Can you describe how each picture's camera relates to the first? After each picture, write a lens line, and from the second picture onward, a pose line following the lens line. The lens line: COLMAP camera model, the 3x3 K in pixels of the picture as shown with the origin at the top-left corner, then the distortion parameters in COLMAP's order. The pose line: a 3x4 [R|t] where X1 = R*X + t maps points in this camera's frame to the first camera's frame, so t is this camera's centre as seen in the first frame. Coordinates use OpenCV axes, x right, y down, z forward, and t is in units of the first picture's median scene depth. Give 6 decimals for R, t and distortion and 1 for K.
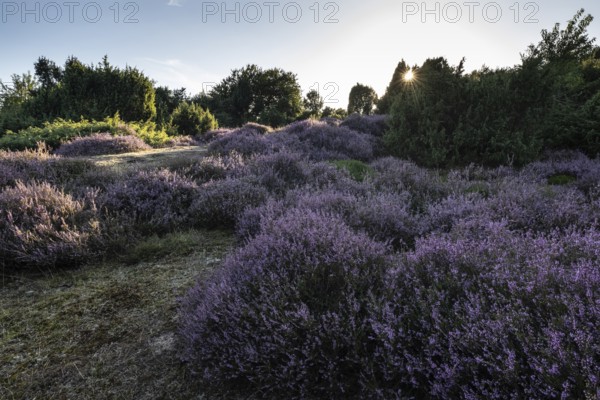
lens RADIAL K [[236.0, 0, 300.0], [0, 236.0, 200.0], [0, 0, 1]] dist [-0.001025, 0.000104]
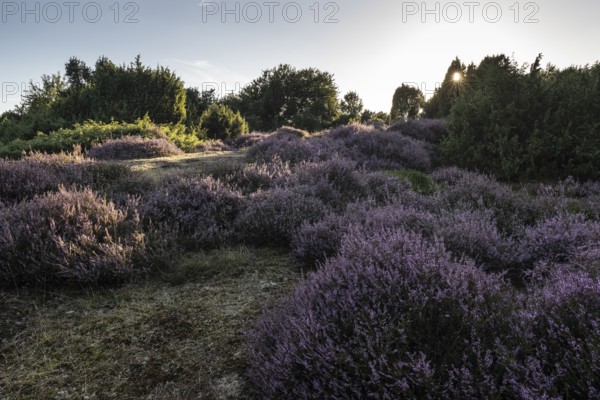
lens RADIAL K [[259.8, 0, 300.0], [0, 259.8, 200.0], [0, 0, 1]] dist [-0.000604, -0.000015]
pose [[0.997662, 0.027256, -0.062678, -0.115355], [-0.030051, 0.998576, -0.044088, -0.005639], [0.061387, 0.045868, 0.997060, 0.031572]]
